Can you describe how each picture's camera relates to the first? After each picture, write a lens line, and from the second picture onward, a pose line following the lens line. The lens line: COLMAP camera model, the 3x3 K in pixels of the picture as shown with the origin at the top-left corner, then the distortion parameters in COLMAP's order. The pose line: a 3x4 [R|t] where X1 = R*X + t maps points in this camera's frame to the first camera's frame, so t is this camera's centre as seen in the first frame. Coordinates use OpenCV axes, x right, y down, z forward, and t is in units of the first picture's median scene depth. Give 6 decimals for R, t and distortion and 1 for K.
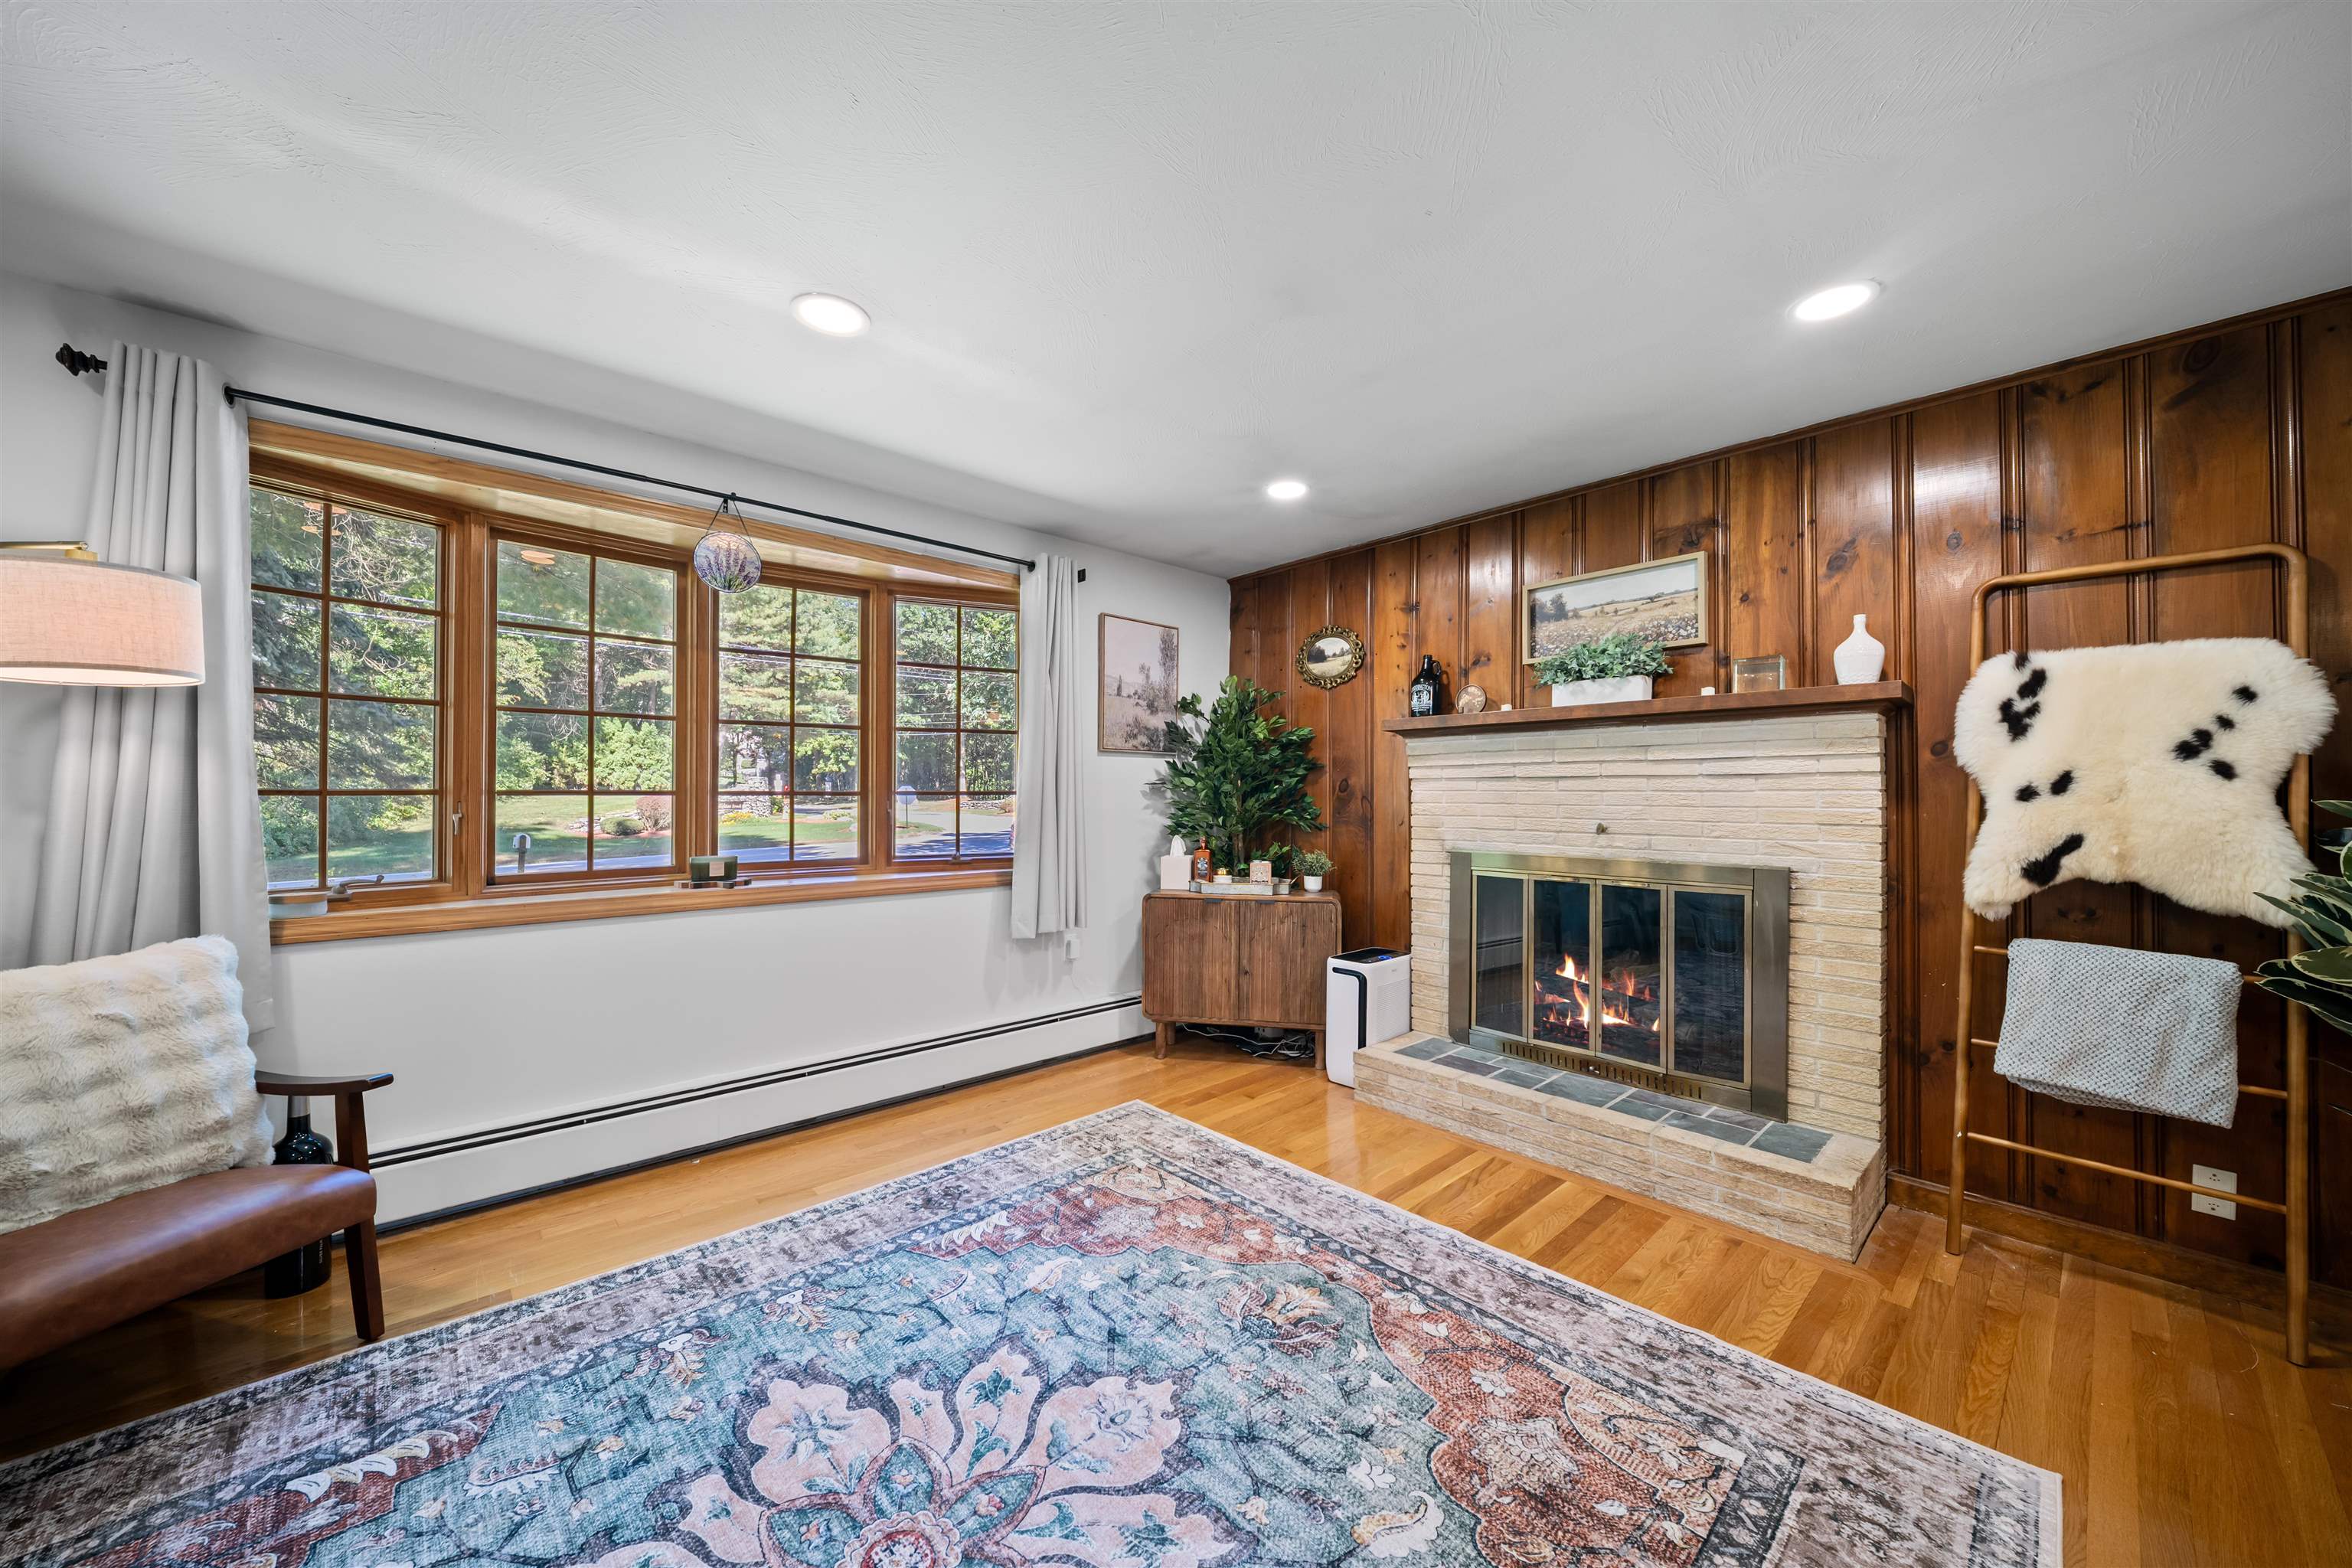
lens RADIAL K [[835.3, 0, 1177.8], [0, 835.3, 792.1], [0, 0, 1]] dist [0.007547, -0.005343]
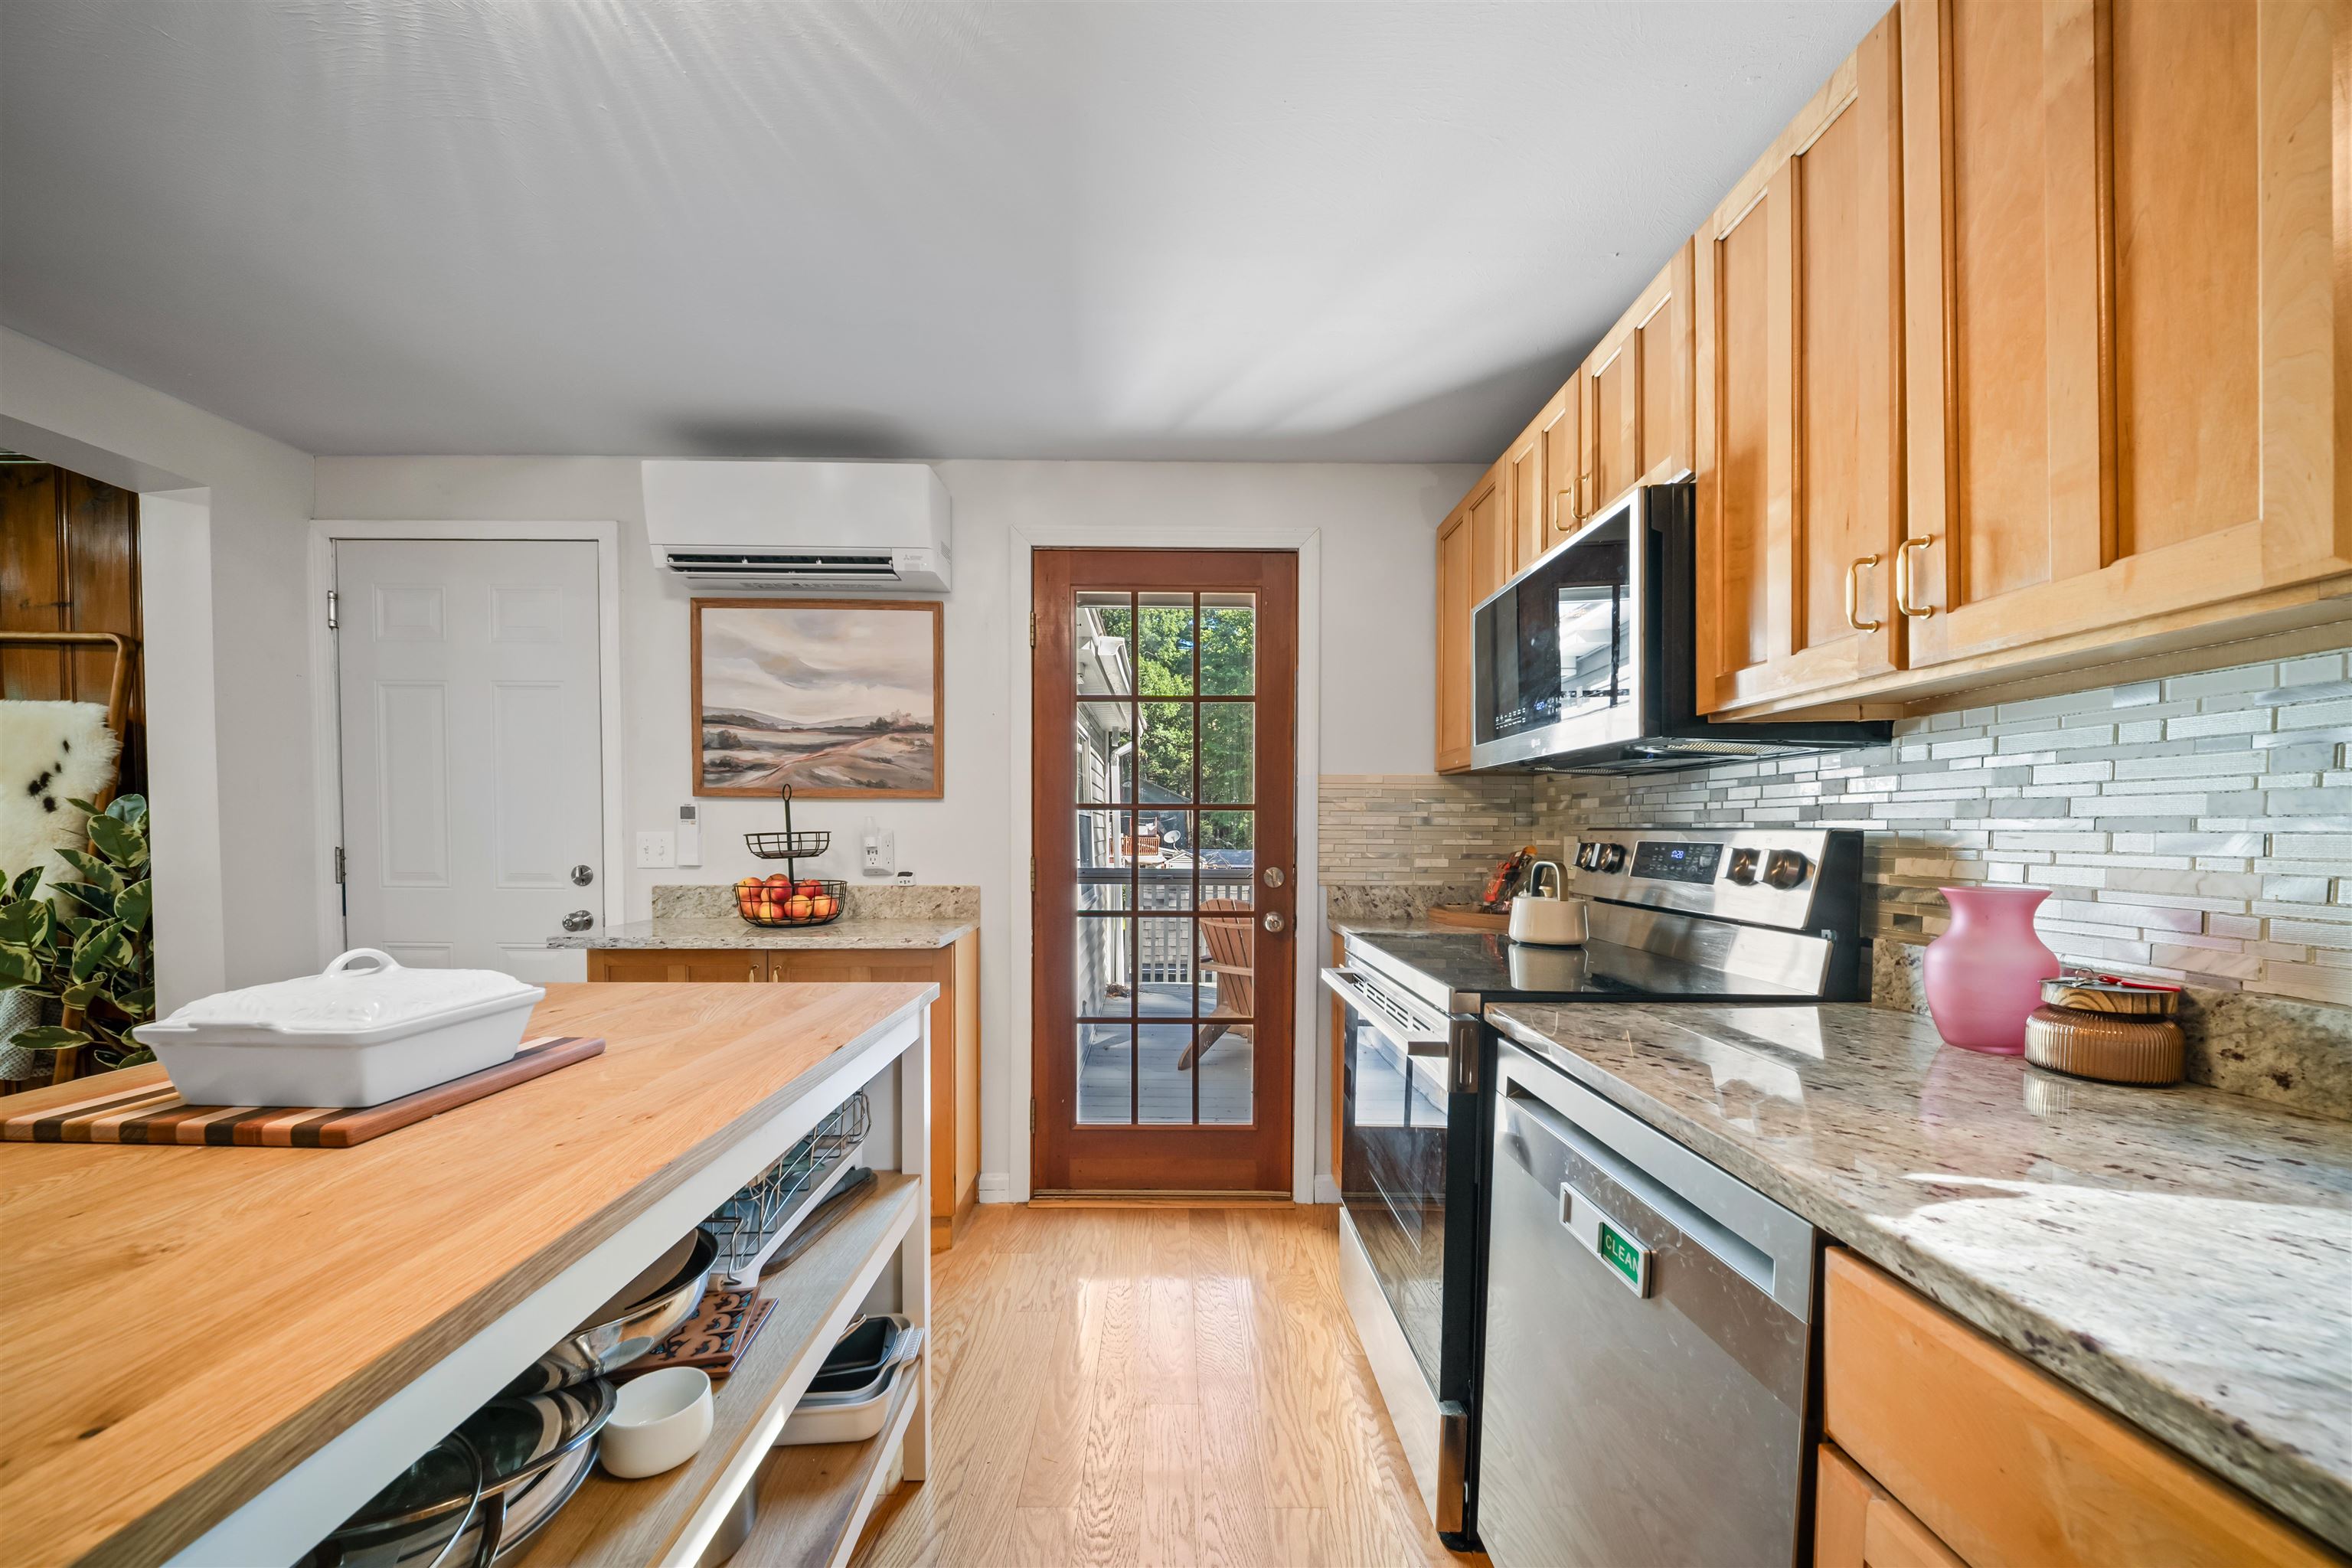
lens RADIAL K [[835.3, 0, 1197.2], [0, 835.3, 848.5], [0, 0, 1]] dist [0.007547, -0.005343]
pose [[0.675429, -0.017052, 0.737228, 1.249830], [-0.004585, 0.999616, 0.027322, -0.001396], [-0.737410, -0.021835, 0.675092, -0.968437]]
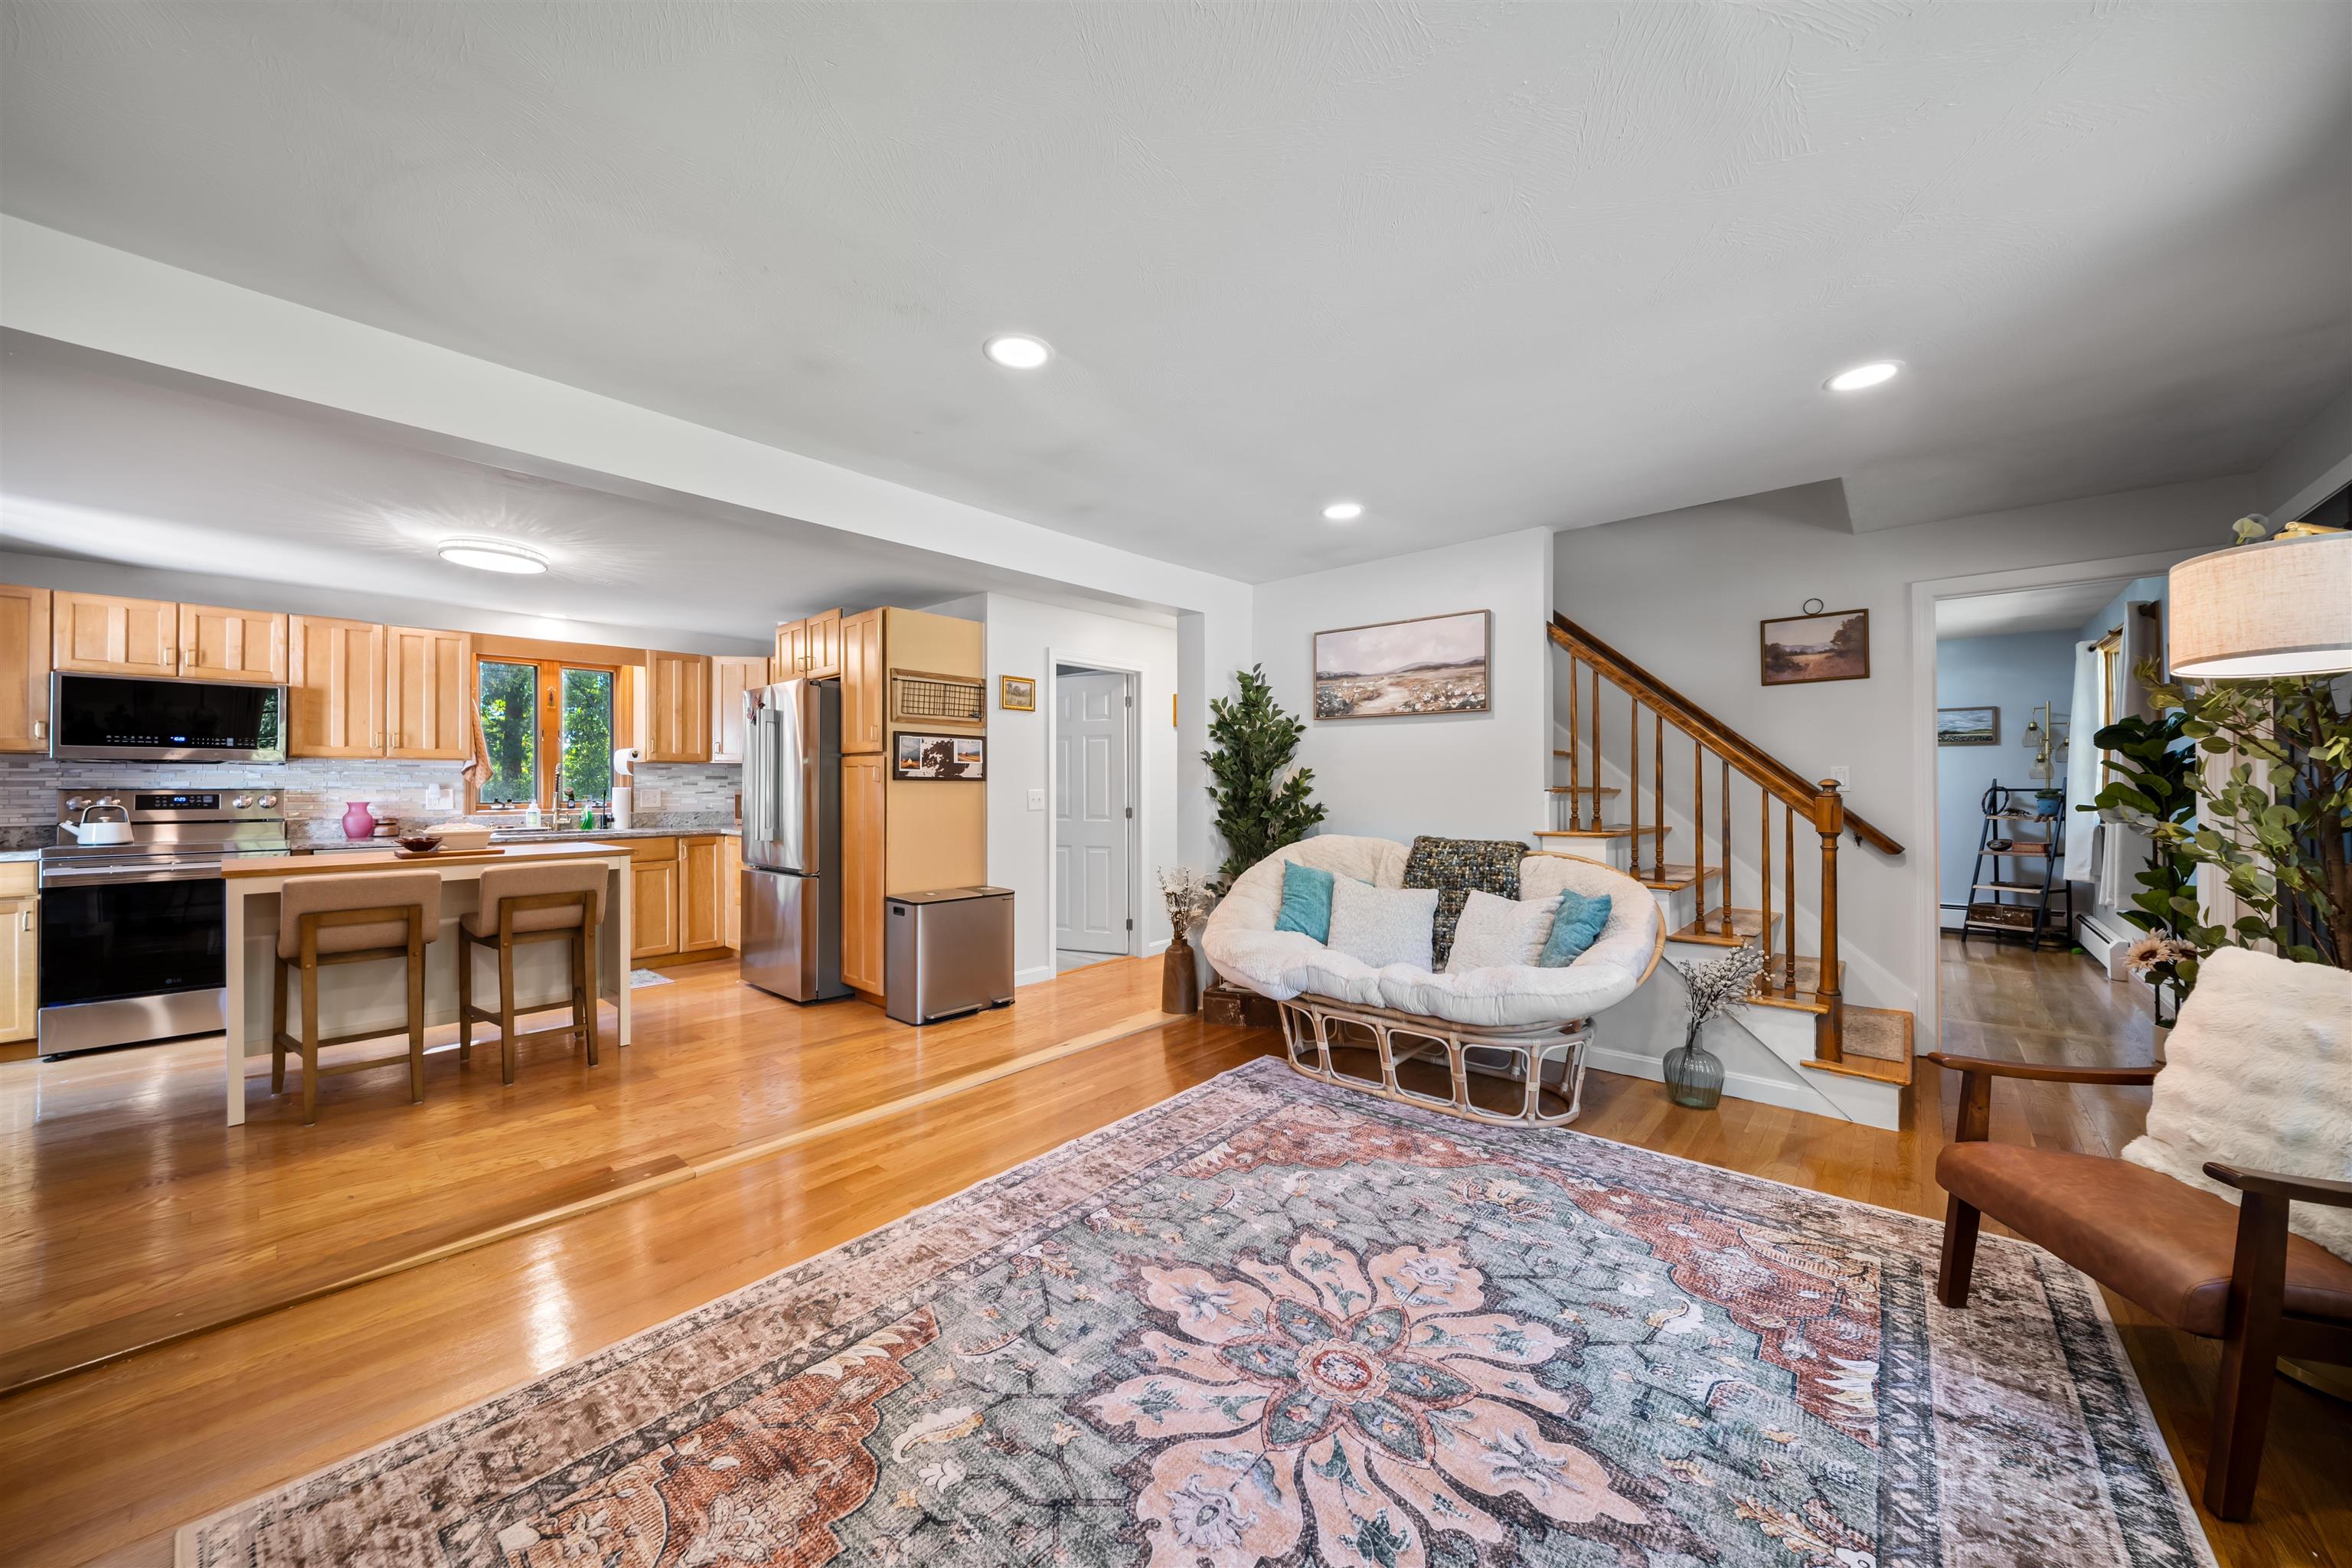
lens RADIAL K [[835.3, 0, 1179.7], [0, 835.3, 781.1], [0, 0, 1]] dist [0.007547, -0.005343]
pose [[-0.993889, -0.000920, -0.110378, 0.040440], [0.000371, 0.999932, -0.011676, 0.003620], [0.110381, -0.011646, -0.993821, 1.361586]]
